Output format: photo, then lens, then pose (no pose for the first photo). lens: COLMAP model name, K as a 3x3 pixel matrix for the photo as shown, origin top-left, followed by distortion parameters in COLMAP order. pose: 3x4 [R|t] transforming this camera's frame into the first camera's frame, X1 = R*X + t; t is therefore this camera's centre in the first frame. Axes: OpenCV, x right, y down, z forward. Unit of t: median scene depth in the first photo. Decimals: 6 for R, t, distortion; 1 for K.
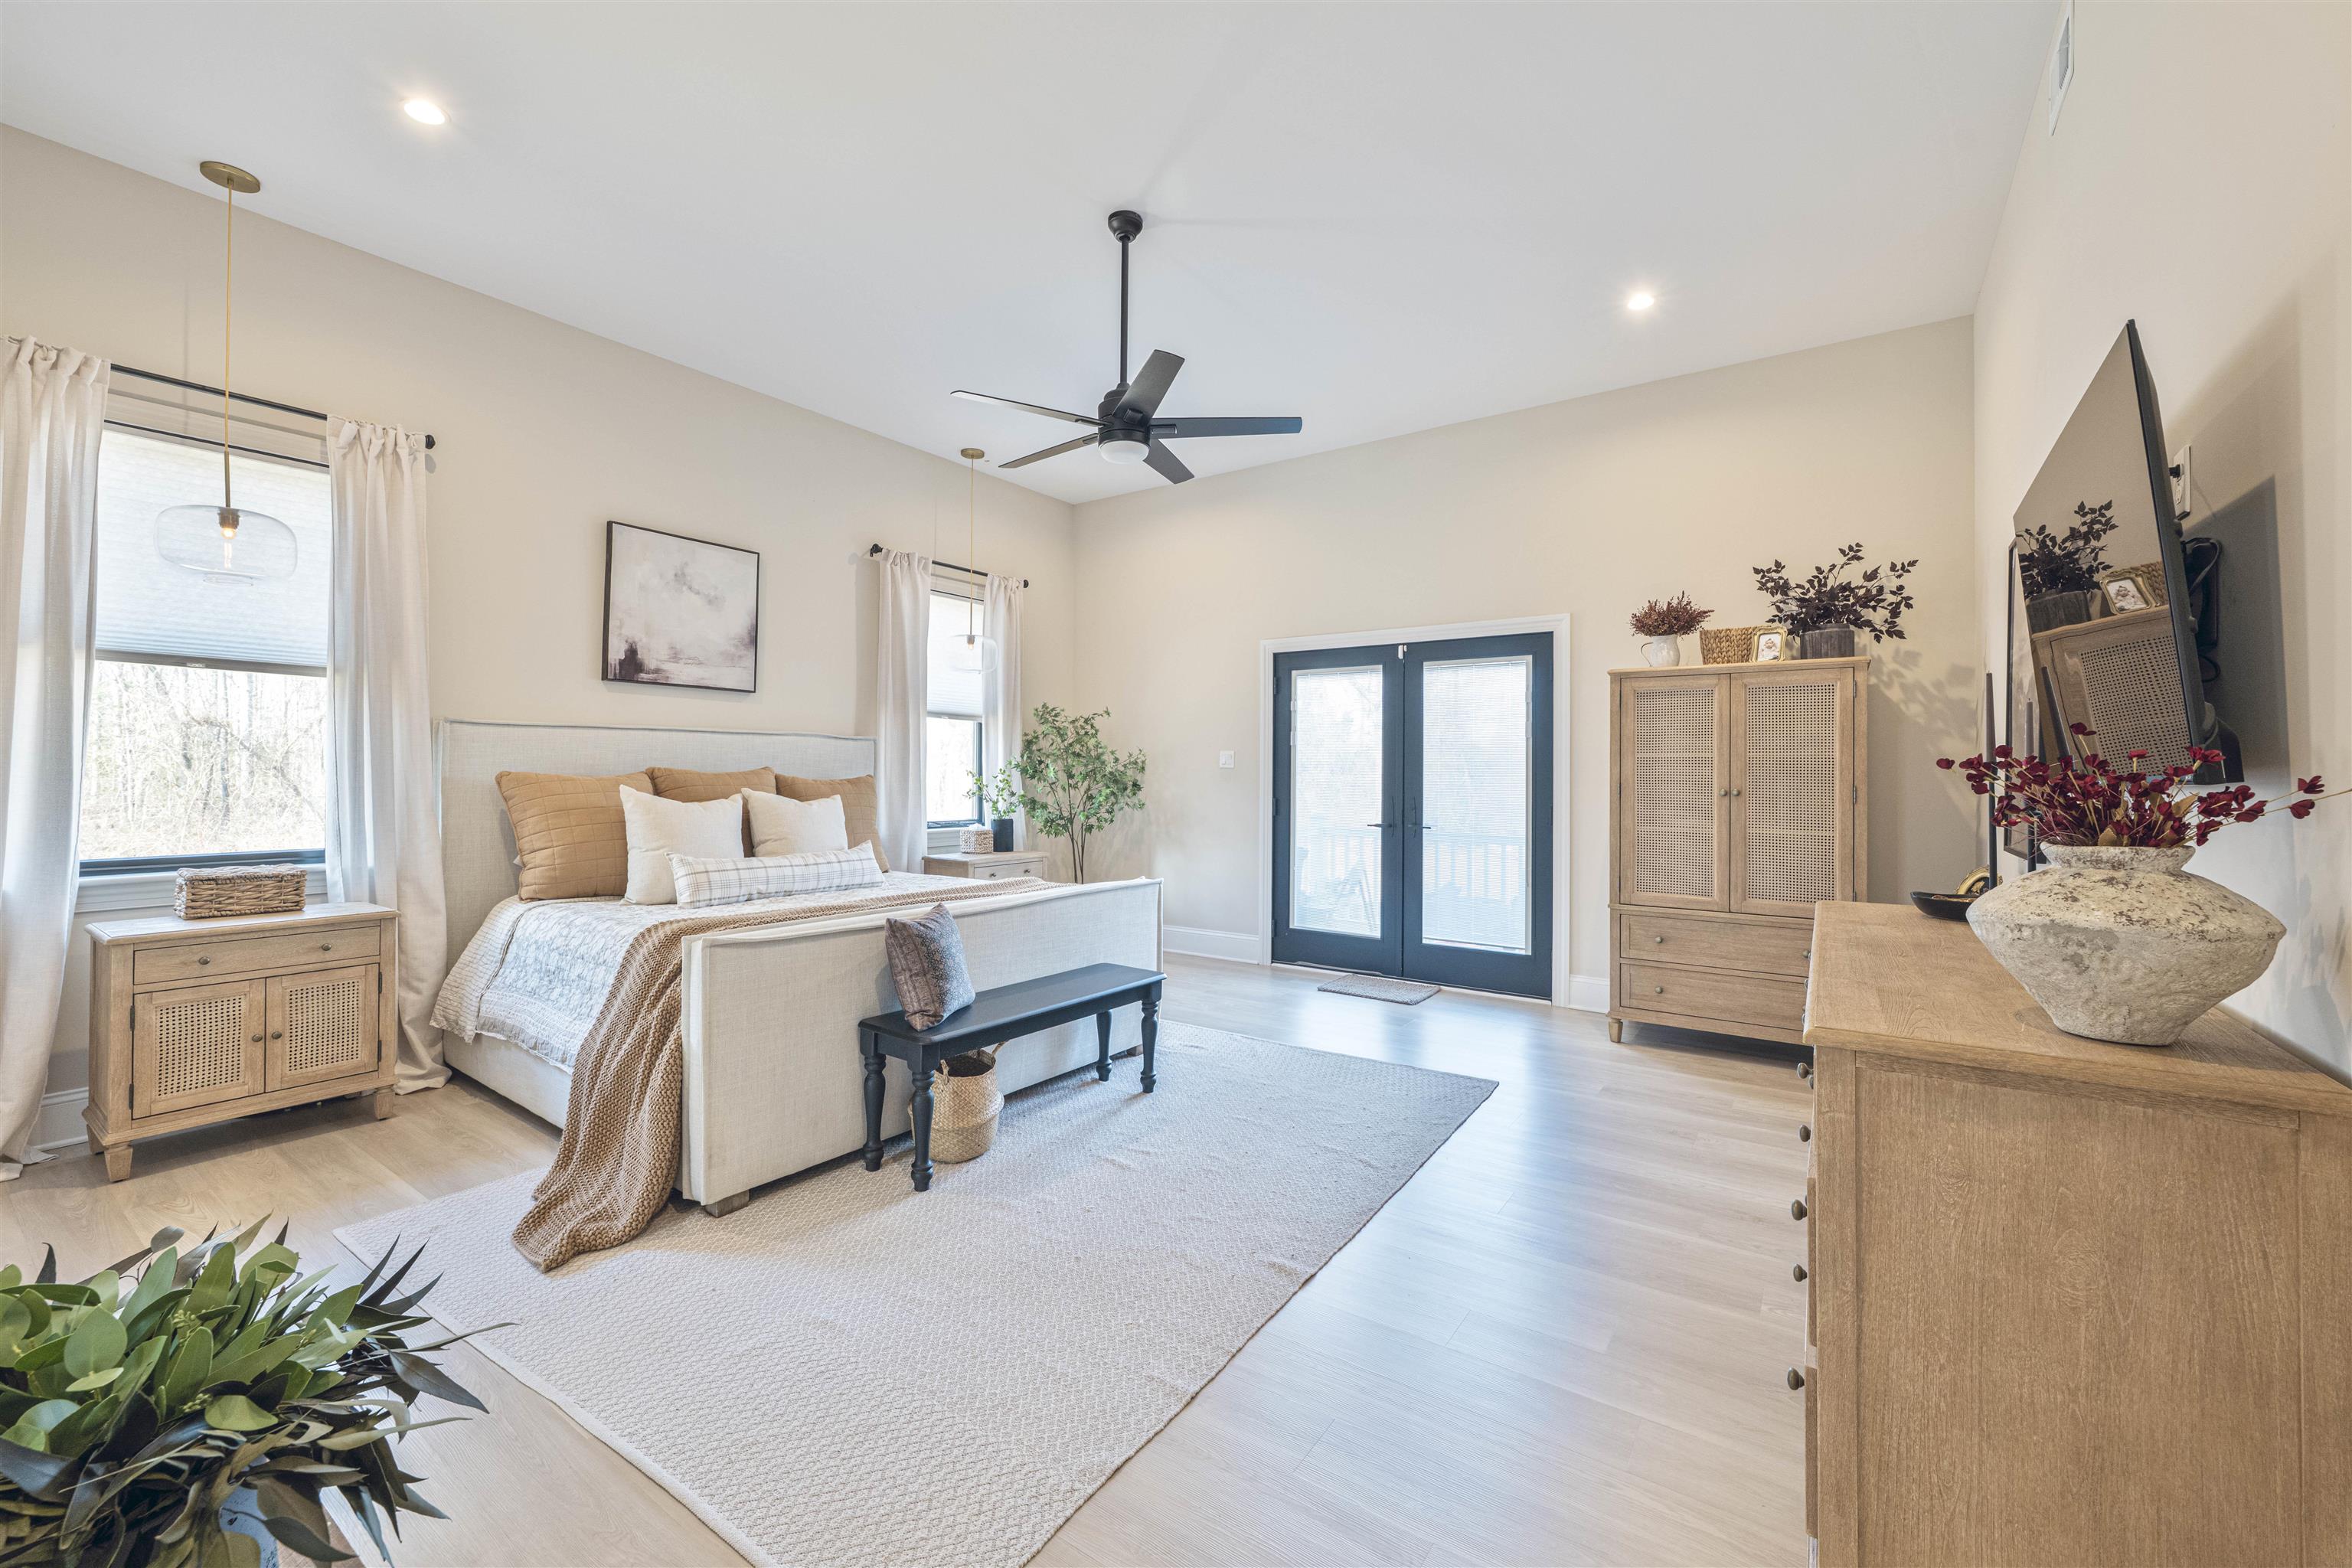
lens RADIAL K [[927.5, 0, 1152.6], [0, 927.5, 771.7], [0, 0, 1]] dist [0.000120, -0.000848]
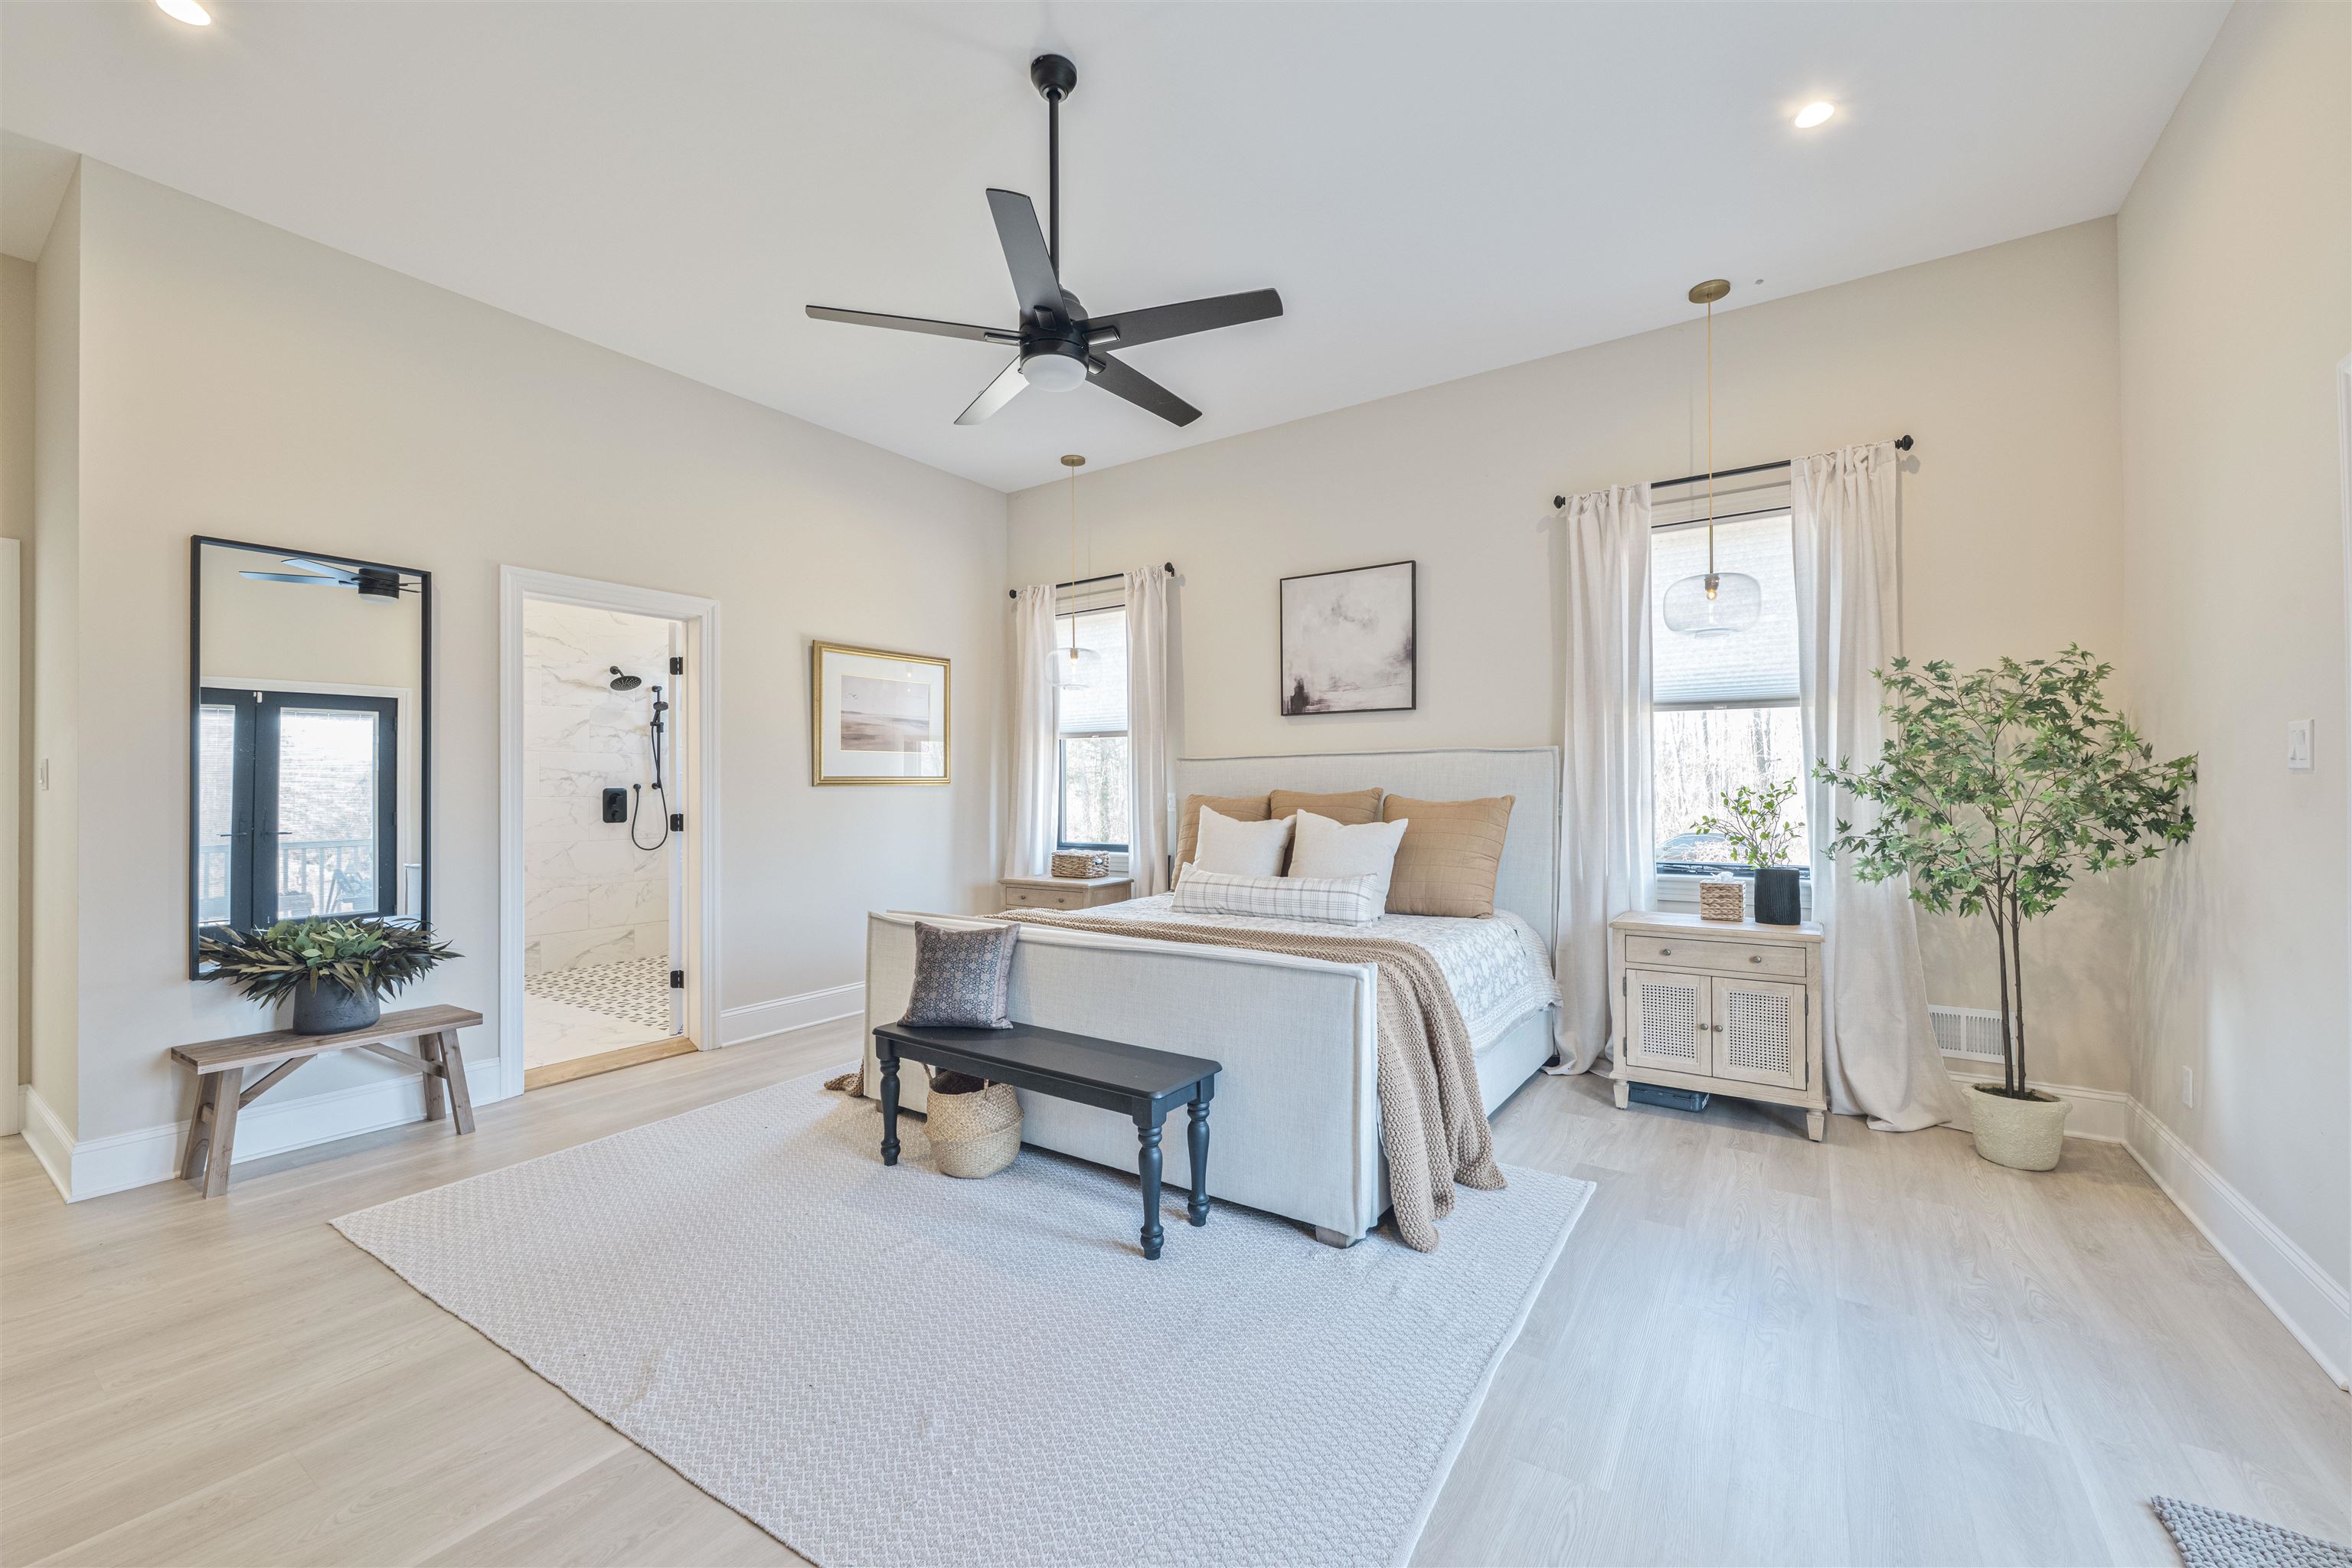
lens RADIAL K [[927.5, 0, 1184.2], [0, 927.5, 788.7], [0, 0, 1]] dist [0.000120, -0.000848]
pose [[0.046697, -0.006254, -0.998890, 0.539456], [0.011265, 0.999920, -0.005734, -0.001257], [0.998846, -0.010985, 0.046764, 0.772416]]
